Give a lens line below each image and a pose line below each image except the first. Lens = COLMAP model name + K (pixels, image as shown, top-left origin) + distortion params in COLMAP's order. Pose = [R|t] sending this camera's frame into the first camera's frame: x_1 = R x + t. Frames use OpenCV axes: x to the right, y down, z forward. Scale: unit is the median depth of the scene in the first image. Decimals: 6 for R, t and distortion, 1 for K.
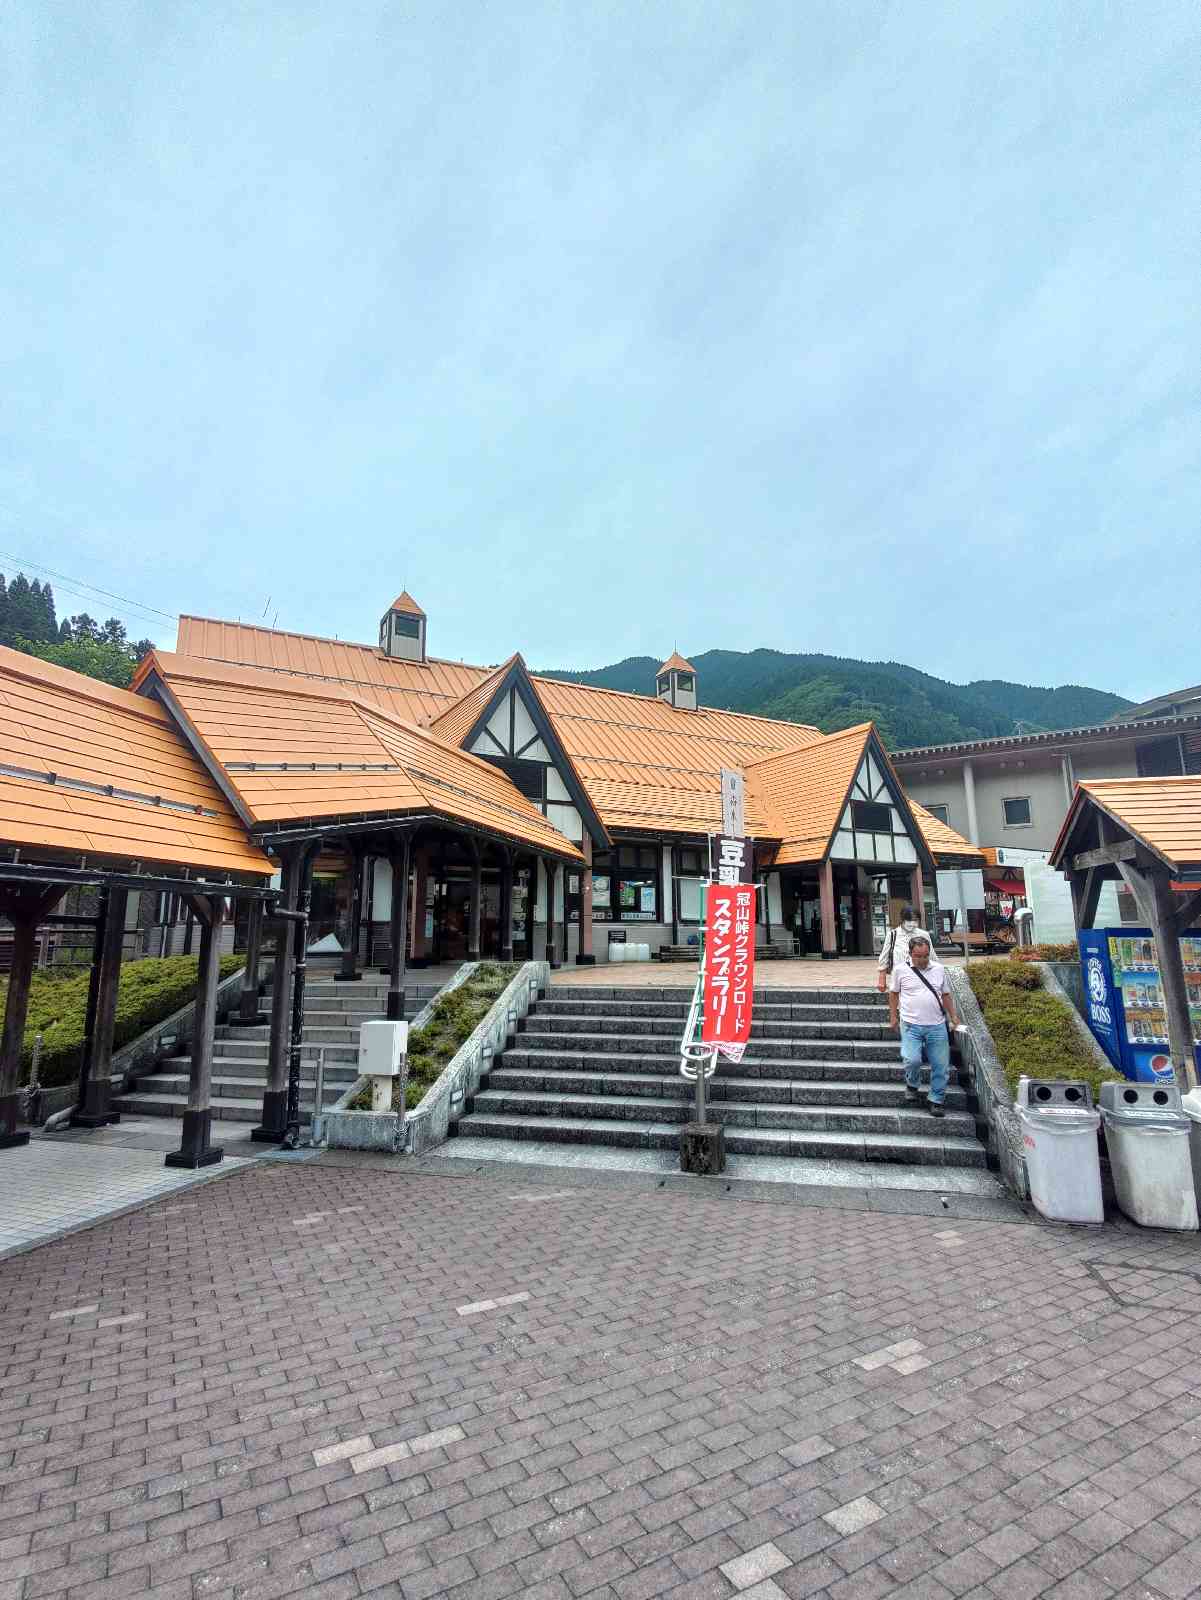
lens RADIAL K [[790.5, 0, 598.0], [0, 790.5, 778.8], [0, 0, 1]] dist [0.001394, 0.000270]
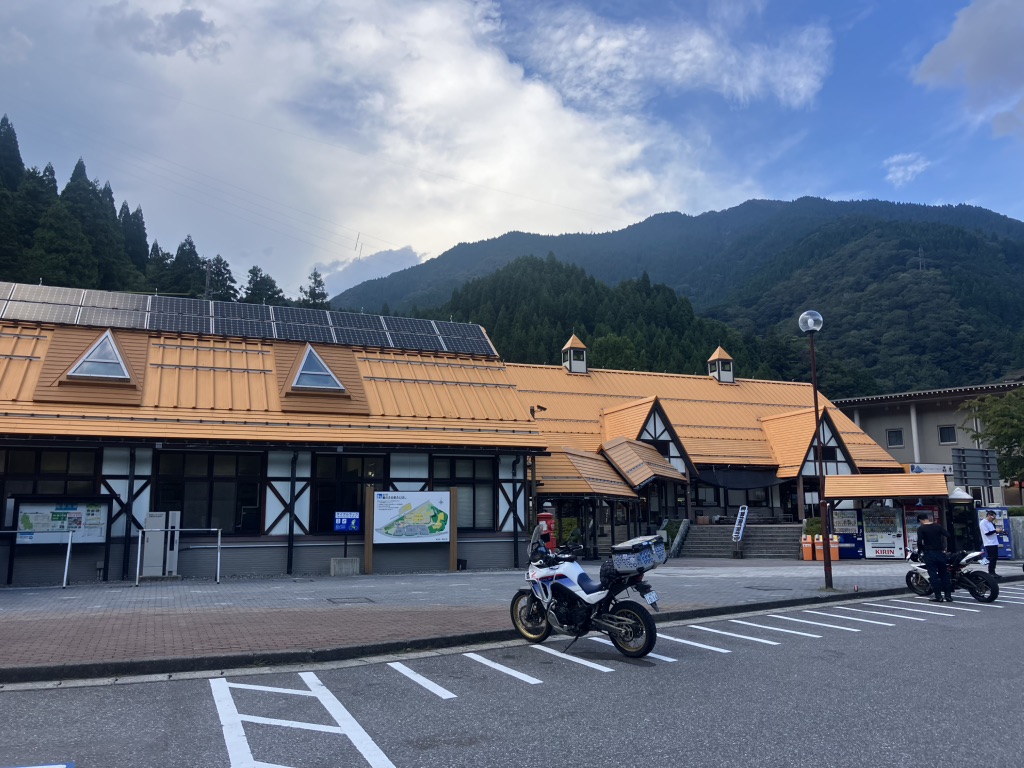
lens RADIAL K [[818.1, 0, 512.0], [0, 818.1, 384.0], [0, 0, 1]] dist [0.004596, 0.004407]
pose [[0.989753, -0.024140, -0.140733, -0.181341], [0.028550, 0.999160, 0.029400, -0.272935], [0.139905, -0.033117, 0.989611, -1.488445]]
